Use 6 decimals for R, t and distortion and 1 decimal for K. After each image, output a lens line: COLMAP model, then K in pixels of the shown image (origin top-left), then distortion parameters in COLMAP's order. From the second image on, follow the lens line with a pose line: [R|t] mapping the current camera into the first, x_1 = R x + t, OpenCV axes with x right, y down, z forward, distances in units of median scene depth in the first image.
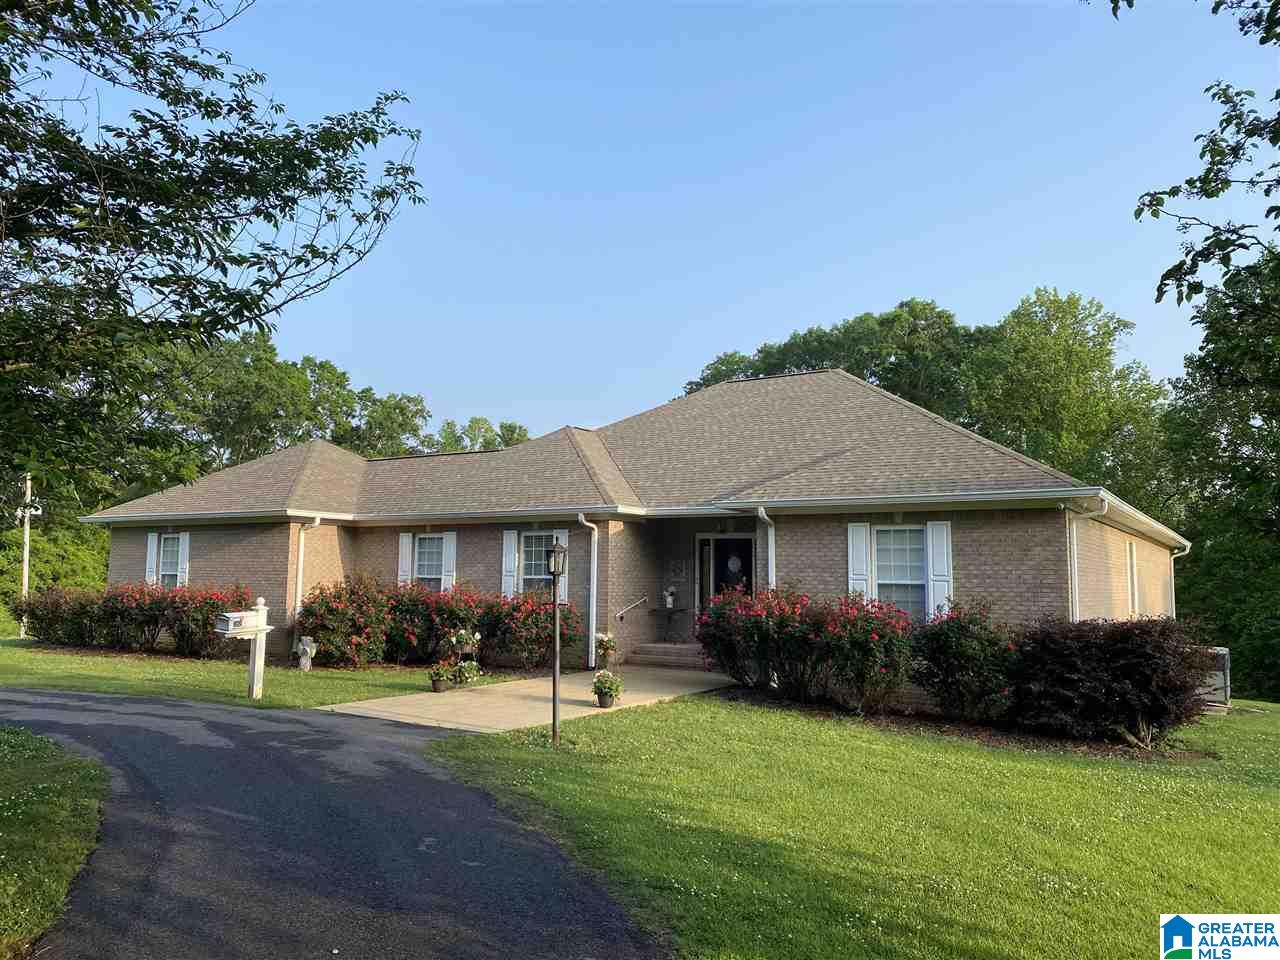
lens RADIAL K [[979.0, 0, 640.0], [0, 979.0, 480.0], [0, 0, 1]] dist [0.040242, -0.000587]
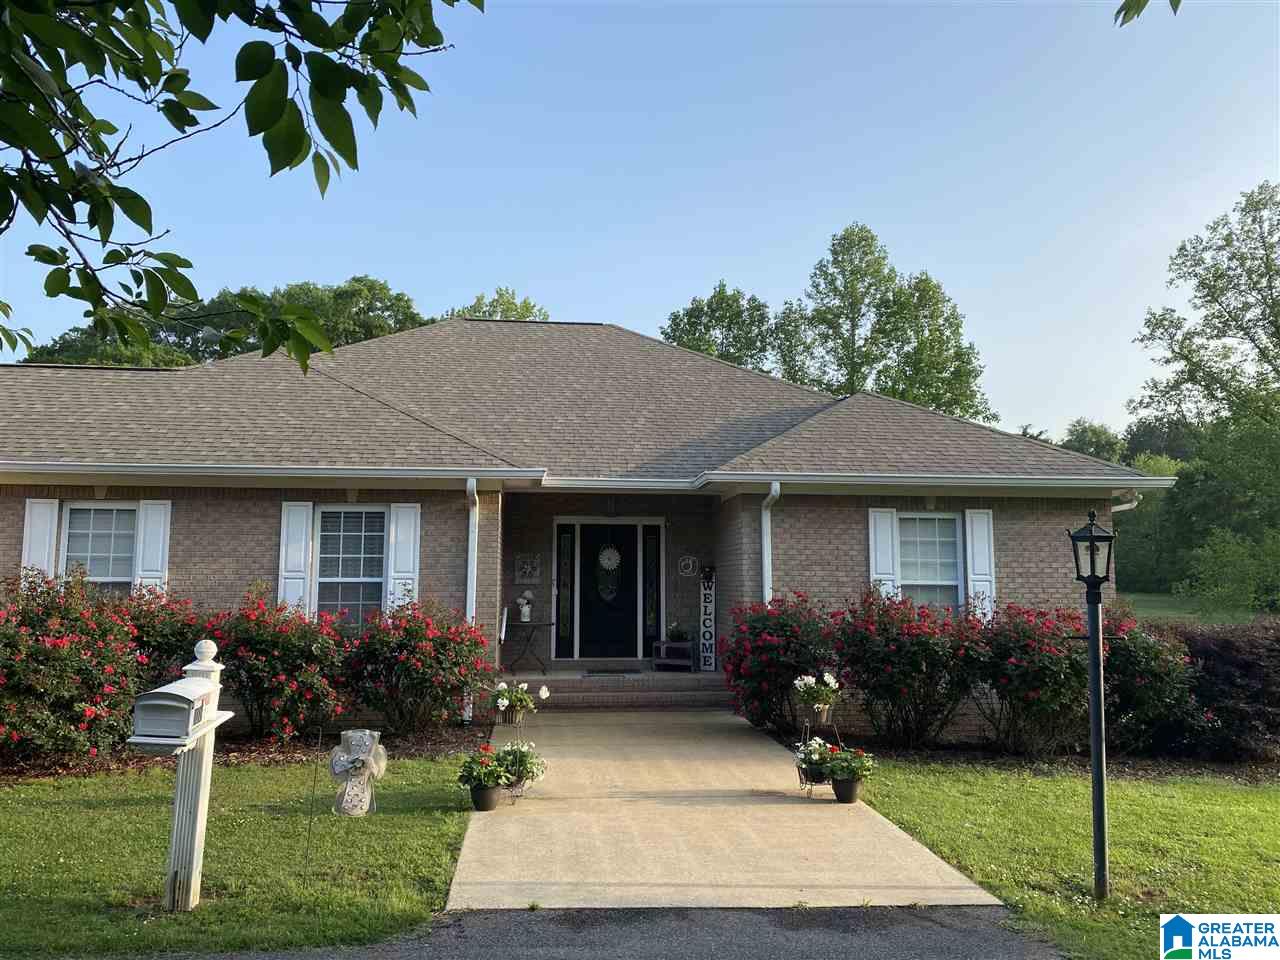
lens RADIAL K [[979.0, 0, 640.0], [0, 979.0, 480.0], [0, 0, 1]] dist [0.040242, -0.000587]
pose [[0.788673, 0.053783, 0.612456, -0.384470], [-0.056896, 0.998276, -0.014398, 0.040357], [-0.612174, -0.023491, 0.790374, 0.458370]]
